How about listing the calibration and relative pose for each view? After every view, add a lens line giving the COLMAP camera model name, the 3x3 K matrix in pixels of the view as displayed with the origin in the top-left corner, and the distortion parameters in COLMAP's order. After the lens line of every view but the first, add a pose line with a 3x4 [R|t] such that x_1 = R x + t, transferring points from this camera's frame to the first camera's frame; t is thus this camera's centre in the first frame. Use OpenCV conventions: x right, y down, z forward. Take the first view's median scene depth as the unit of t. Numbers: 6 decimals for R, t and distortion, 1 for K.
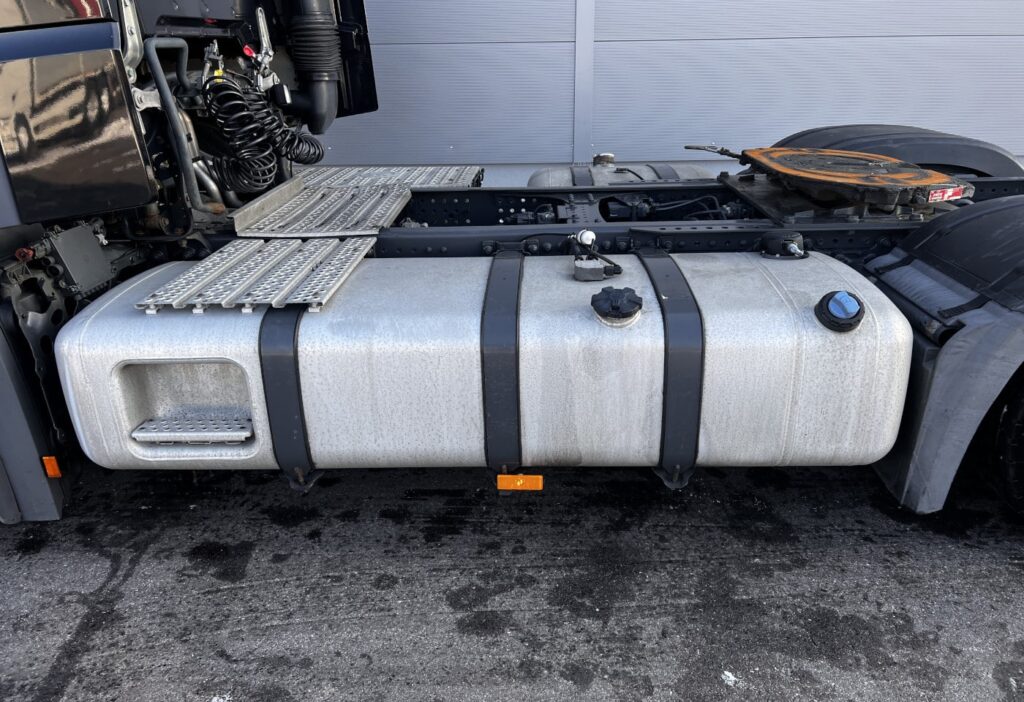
lens RADIAL K [[783.5, 0, 507.7], [0, 783.5, 354.3], [0, 0, 1]] dist [0.067565, -0.079192]
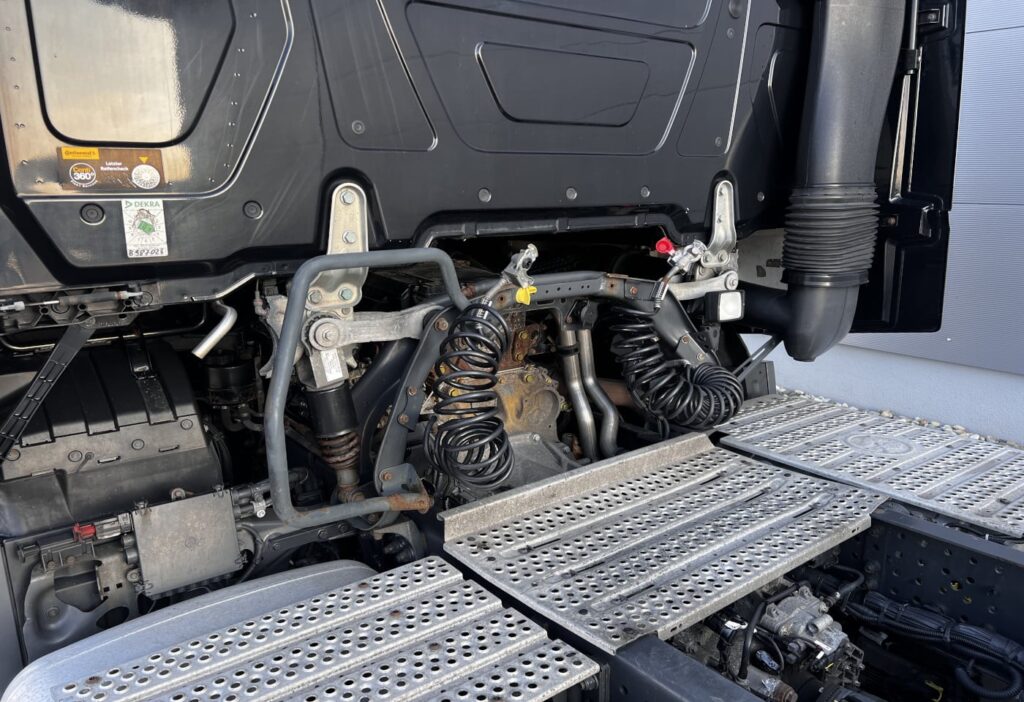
lens RADIAL K [[783.5, 0, 507.7], [0, 783.5, 354.3], [0, 0, 1]] dist [0.067565, -0.079192]
pose [[0.648990, 0.178892, -0.739466, 0.127915], [-0.290654, 0.956535, -0.023686, -0.327695], [0.703088, 0.230301, 0.672777, 0.656573]]
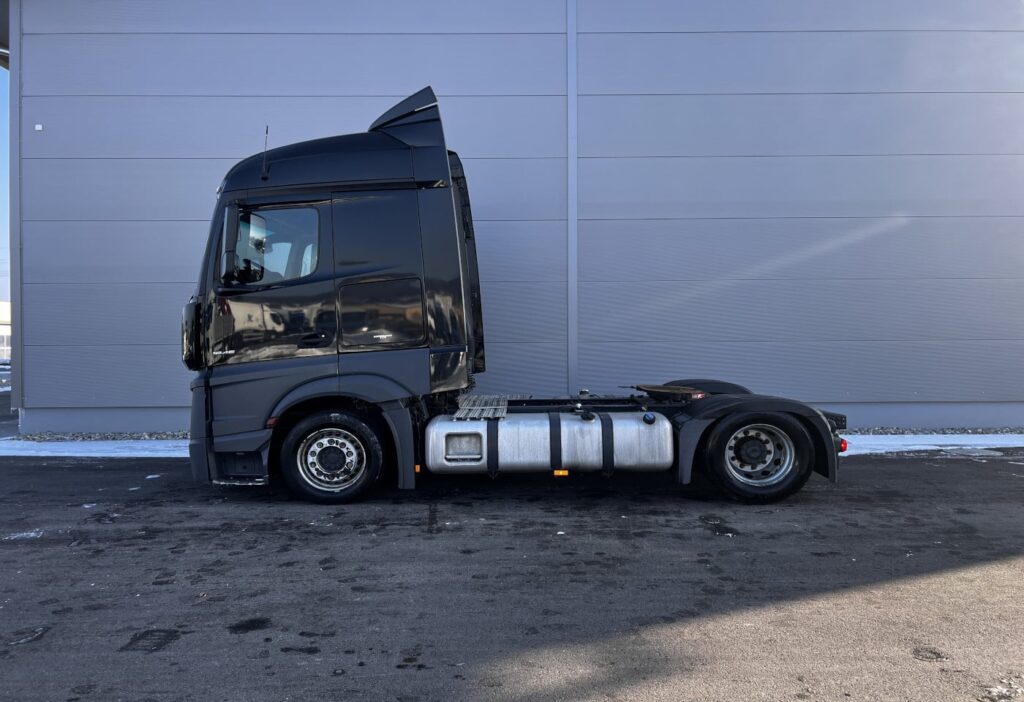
lens RADIAL K [[783.5, 0, 507.7], [0, 783.5, 354.3], [0, 0, 1]] dist [0.067565, -0.079192]
pose [[0.999873, 0.005225, 0.015025, -0.240325], [0.000261, 0.938996, -0.343927, 0.767450], [-0.015905, 0.343887, 0.938876, -2.088461]]
